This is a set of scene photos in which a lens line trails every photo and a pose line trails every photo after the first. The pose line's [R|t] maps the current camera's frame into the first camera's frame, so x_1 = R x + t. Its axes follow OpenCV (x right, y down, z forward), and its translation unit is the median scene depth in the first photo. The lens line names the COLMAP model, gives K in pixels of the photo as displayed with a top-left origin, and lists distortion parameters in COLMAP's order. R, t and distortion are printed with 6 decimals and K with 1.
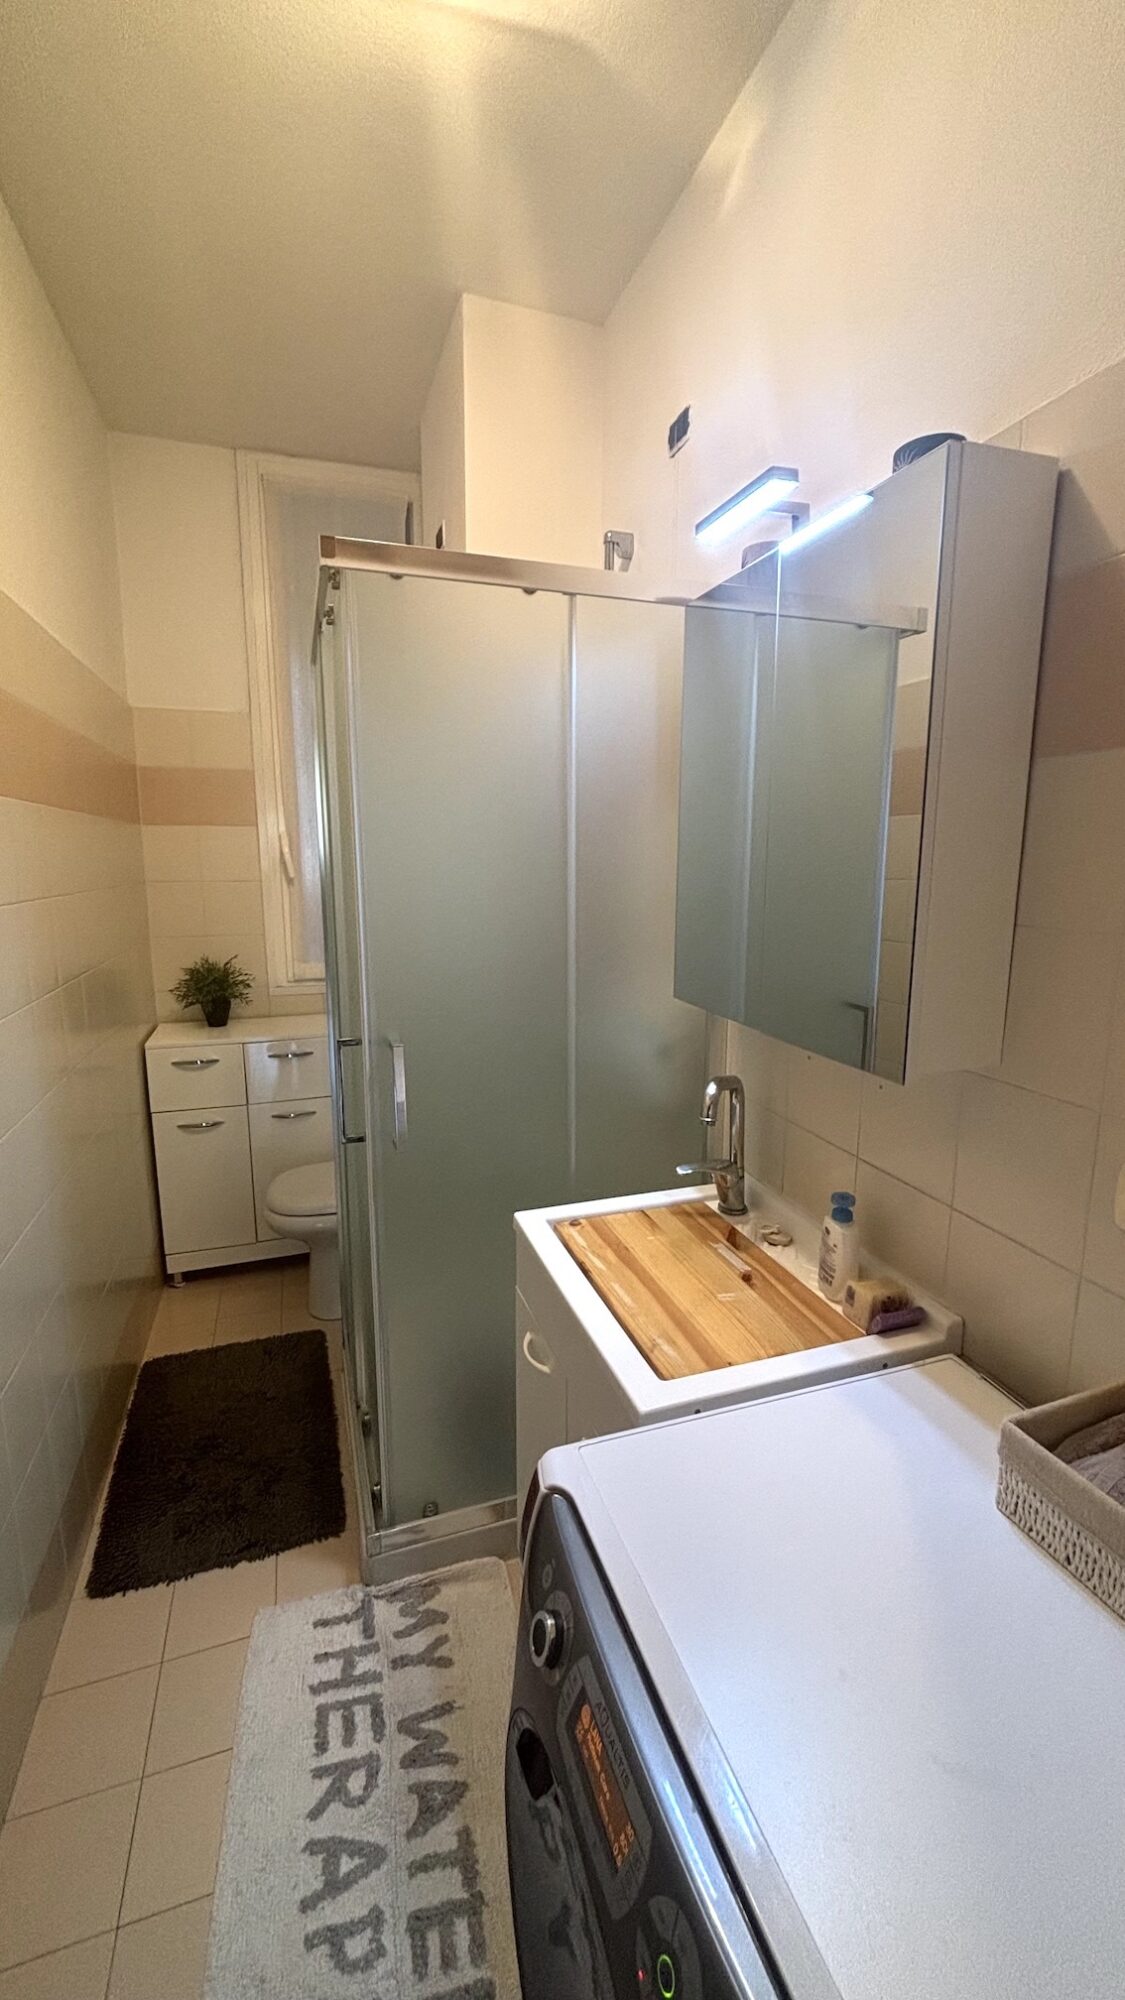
lens RADIAL K [[811.9, 0, 564.6], [0, 811.9, 999.1], [0, 0, 1]] dist [-0.004828, 0.003620]
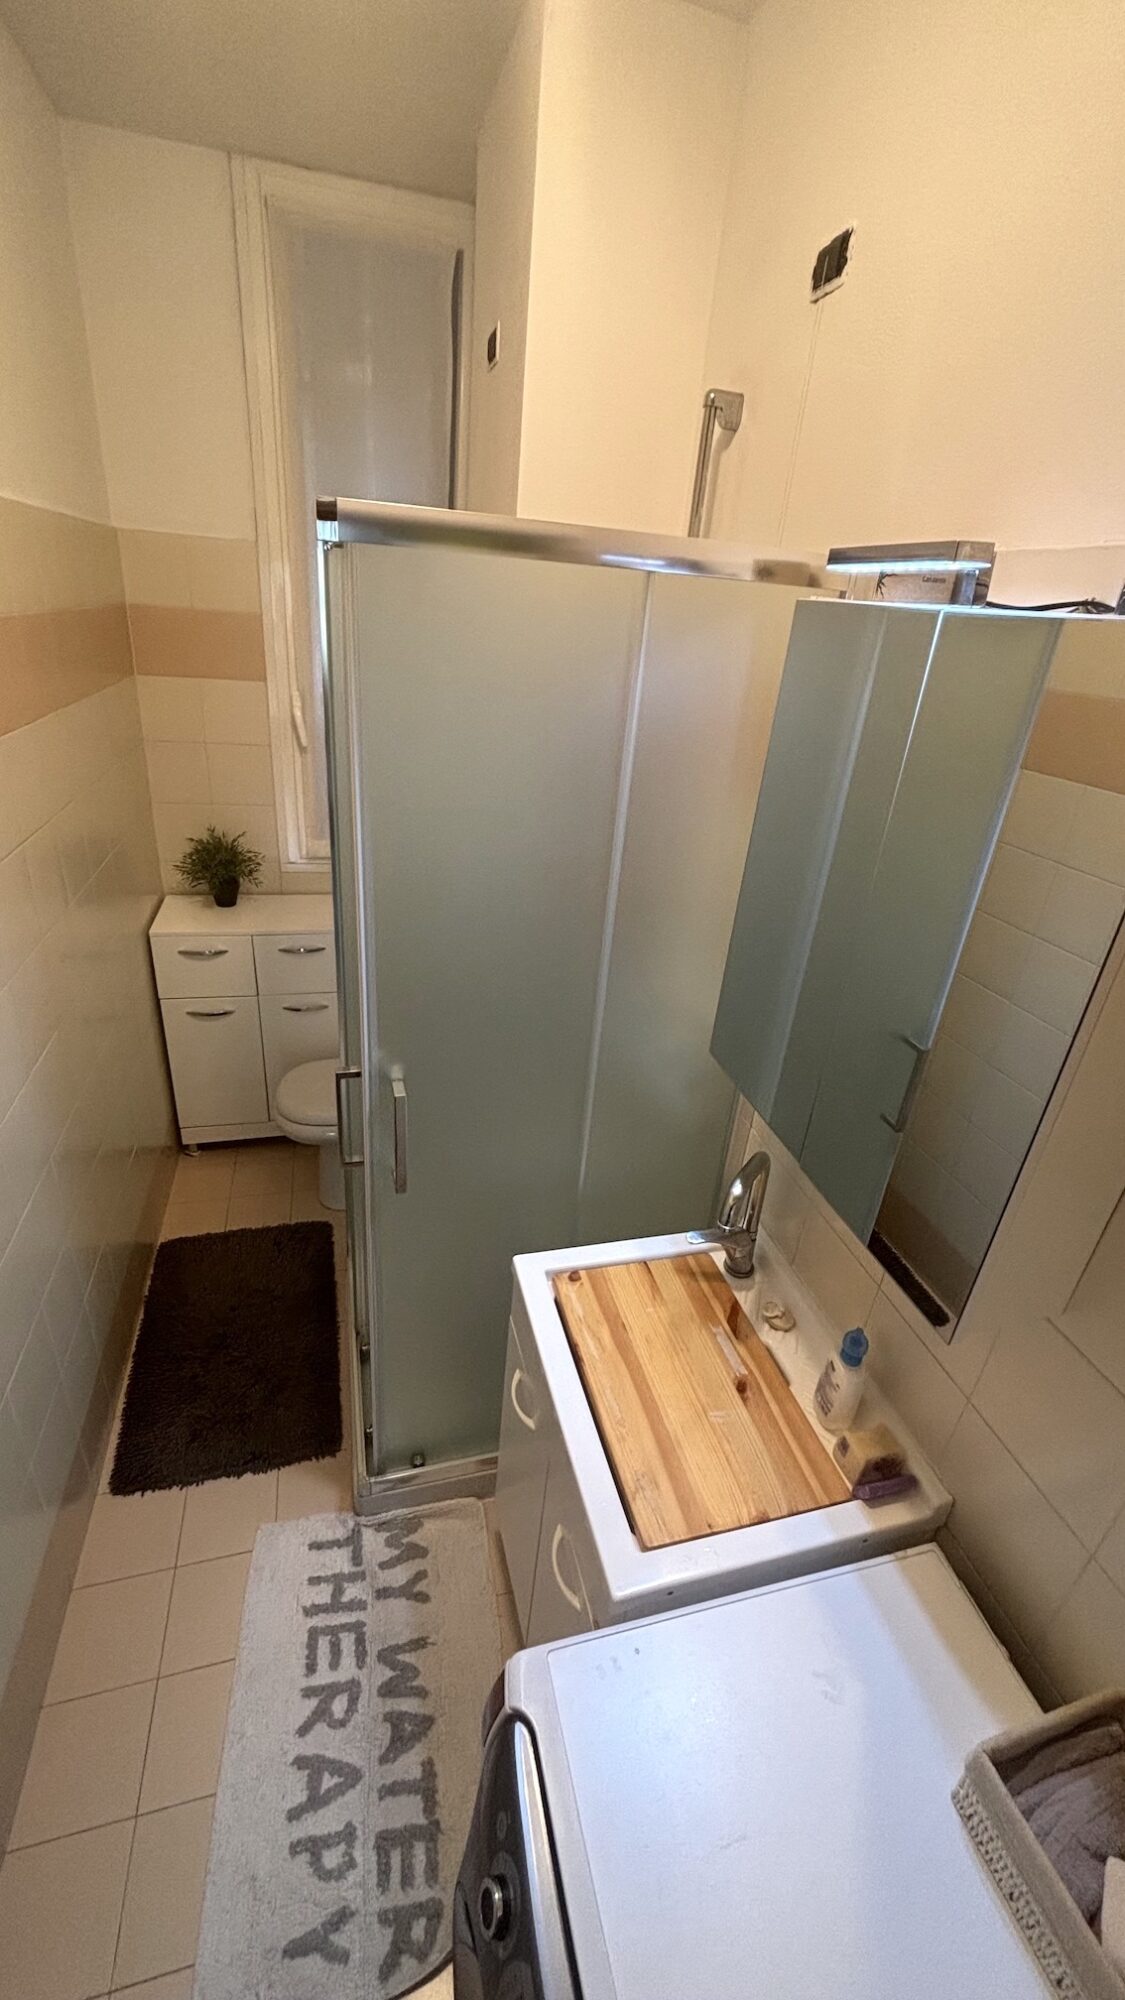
lens RADIAL K [[811.9, 0, 562.7], [0, 811.9, 1003.2], [0, 0, 1]] dist [-0.004828, 0.003620]
pose [[0.994682, 0.101255, -0.018867, -0.015159], [-0.092100, 0.956396, 0.277170, -0.288187], [0.046110, -0.273958, 0.960636, 0.144278]]
